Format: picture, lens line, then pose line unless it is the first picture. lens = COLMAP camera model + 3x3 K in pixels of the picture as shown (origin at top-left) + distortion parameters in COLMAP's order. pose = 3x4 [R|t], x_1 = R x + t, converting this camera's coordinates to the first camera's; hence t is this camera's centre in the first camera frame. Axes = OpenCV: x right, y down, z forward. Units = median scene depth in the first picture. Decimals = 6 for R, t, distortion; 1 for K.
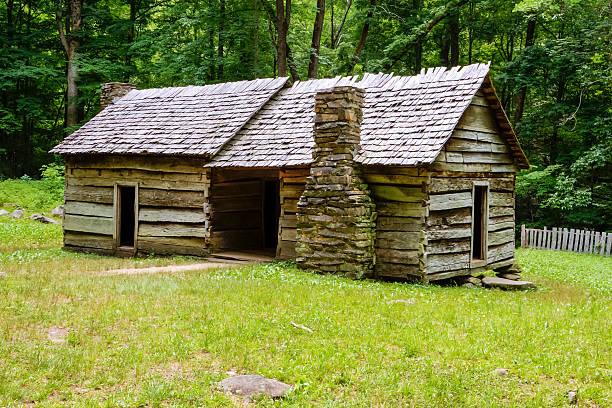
lens RADIAL K [[689.9, 0, 306.0], [0, 689.9, 204.0], [0, 0, 1]] dist [-0.128766, 0.003928]
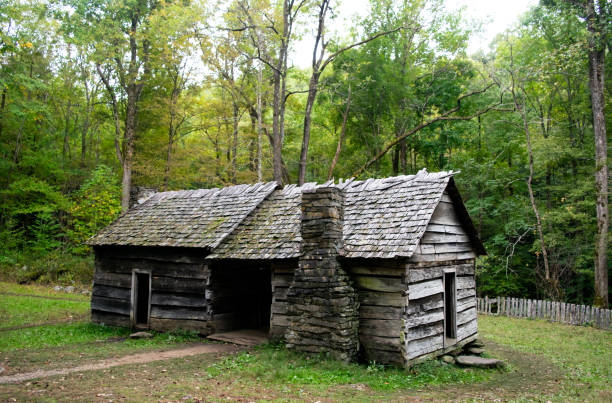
lens RADIAL K [[493.5, 0, 306.0], [0, 493.5, 190.8], [0, 0, 1]] dist [-0.137604, -0.000473]
pose [[0.999839, -0.009668, 0.015142, 0.007906], [0.012086, 0.985587, -0.168739, -0.028769], [-0.013292, 0.168894, 0.985545, 0.198589]]
